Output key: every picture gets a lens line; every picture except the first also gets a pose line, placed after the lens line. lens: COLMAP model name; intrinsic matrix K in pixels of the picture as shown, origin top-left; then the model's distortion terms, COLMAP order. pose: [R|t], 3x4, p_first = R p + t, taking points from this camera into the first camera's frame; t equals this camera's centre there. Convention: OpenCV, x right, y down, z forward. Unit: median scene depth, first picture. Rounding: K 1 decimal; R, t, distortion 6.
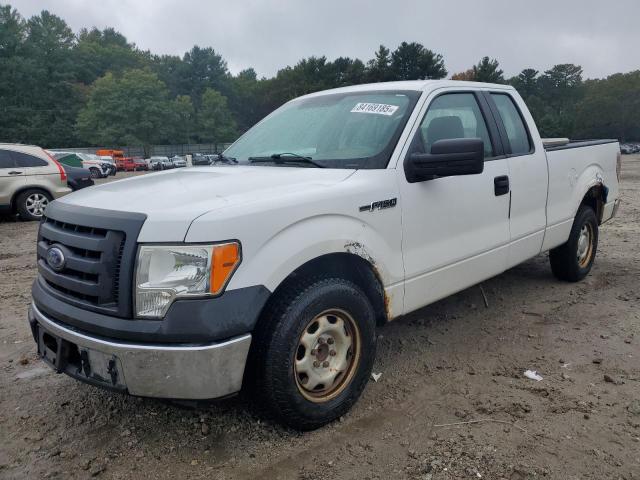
lens RADIAL K [[500.0, 0, 319.4], [0, 500.0, 240.7], [0, 0, 1]] dist [-0.005152, -0.001754]
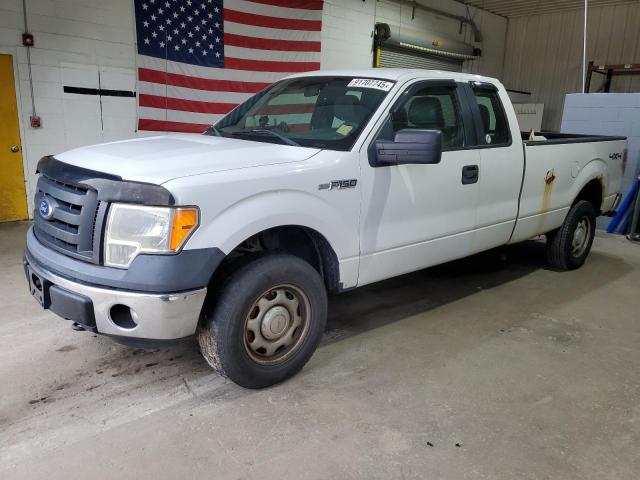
lens RADIAL K [[500.0, 0, 319.4], [0, 500.0, 240.7], [0, 0, 1]] dist [-0.005152, -0.001754]
pose [[0.995687, 0.085444, -0.036162, 0.131910], [-0.083132, 0.994656, 0.061217, -0.013265], [0.041199, -0.057947, 0.997469, -0.104306]]
